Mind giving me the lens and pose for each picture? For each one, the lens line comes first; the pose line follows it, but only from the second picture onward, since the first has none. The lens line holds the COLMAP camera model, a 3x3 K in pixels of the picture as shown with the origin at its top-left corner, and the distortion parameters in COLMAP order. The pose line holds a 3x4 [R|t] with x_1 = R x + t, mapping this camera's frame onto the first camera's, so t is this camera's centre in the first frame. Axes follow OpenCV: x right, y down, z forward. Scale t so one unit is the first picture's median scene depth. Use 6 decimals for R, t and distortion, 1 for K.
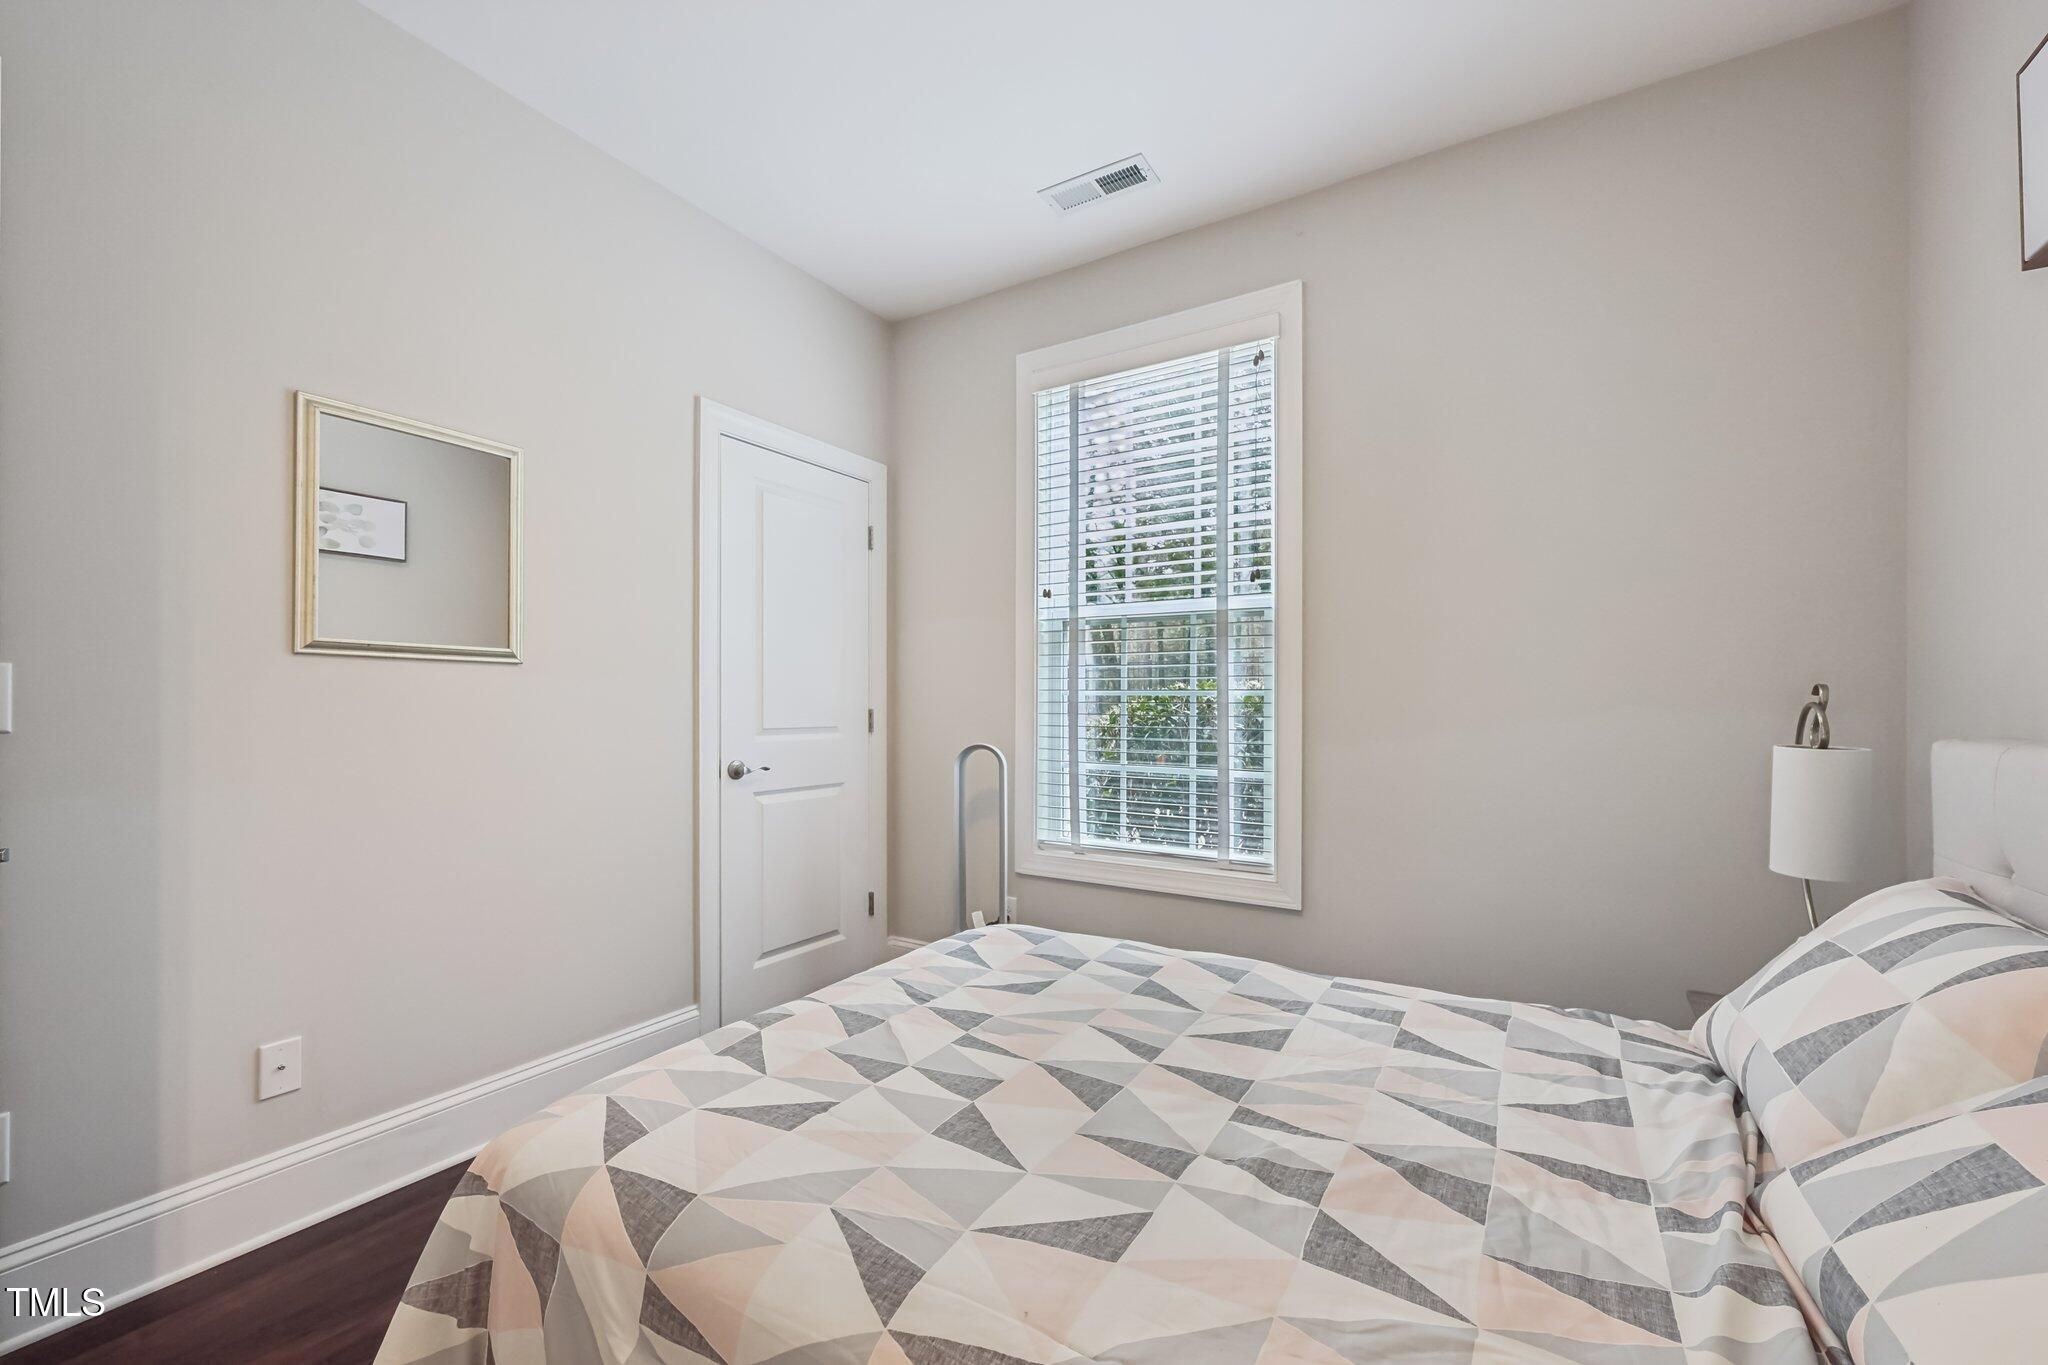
lens RADIAL K [[813.0, 0, 1027.7], [0, 813.0, 709.4], [0, 0, 1]] dist [-0.001037, -0.000142]
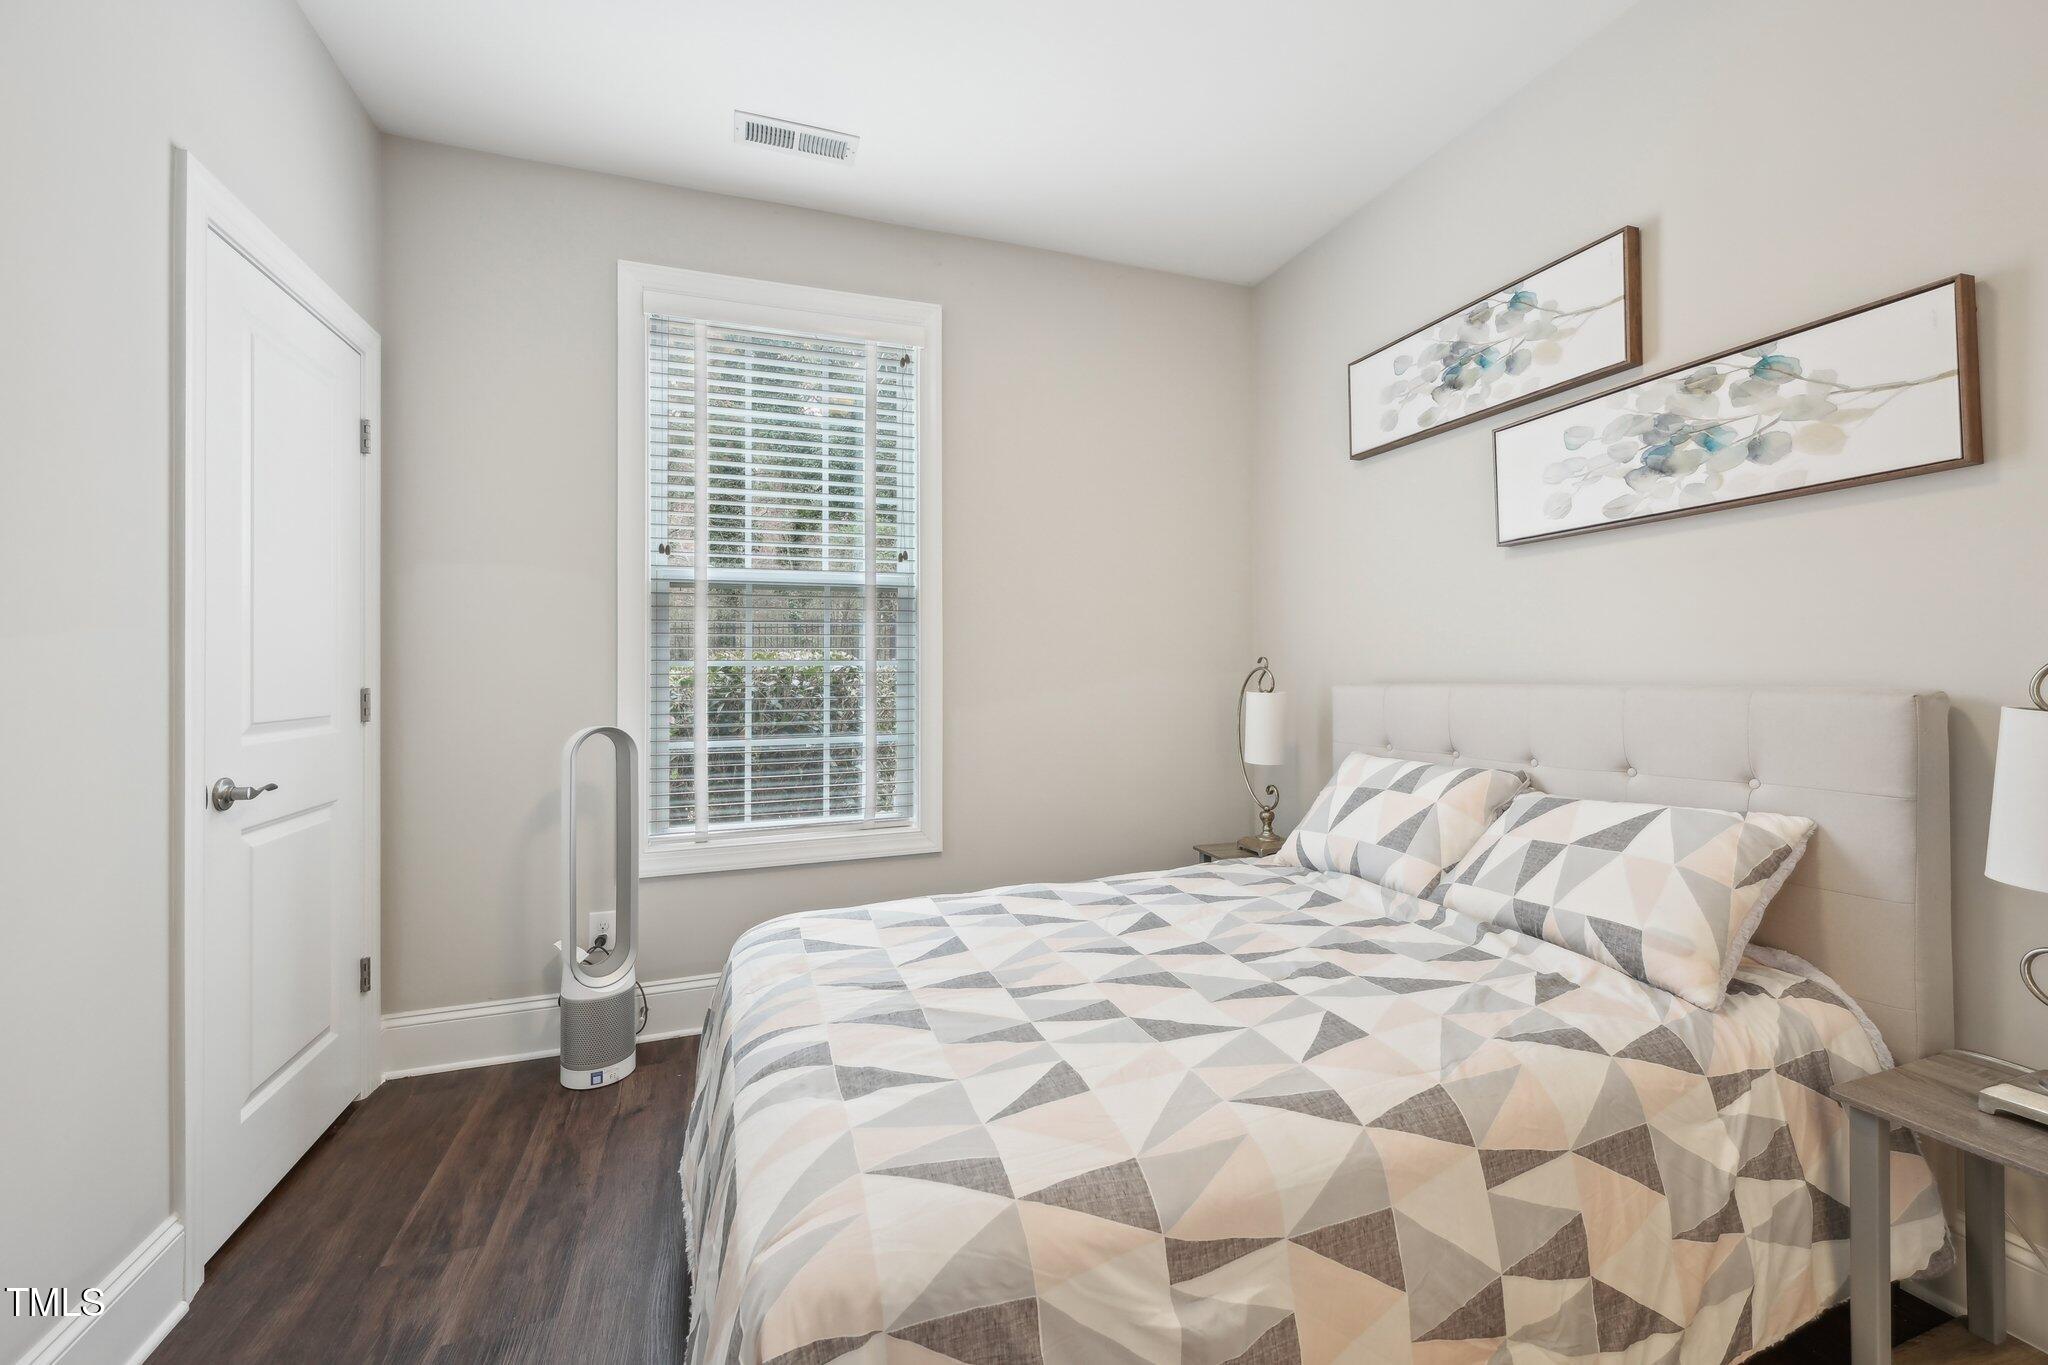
lens RADIAL K [[823.7, 0, 1027.9], [0, 823.7, 671.6], [0, 0, 1]] dist [-0.001410, -0.000219]
pose [[0.620677, -0.010522, 0.783996, -0.735019], [0.018543, 0.999827, -0.001261, -0.005546], [-0.783847, 0.015321, 0.620765, 0.261567]]
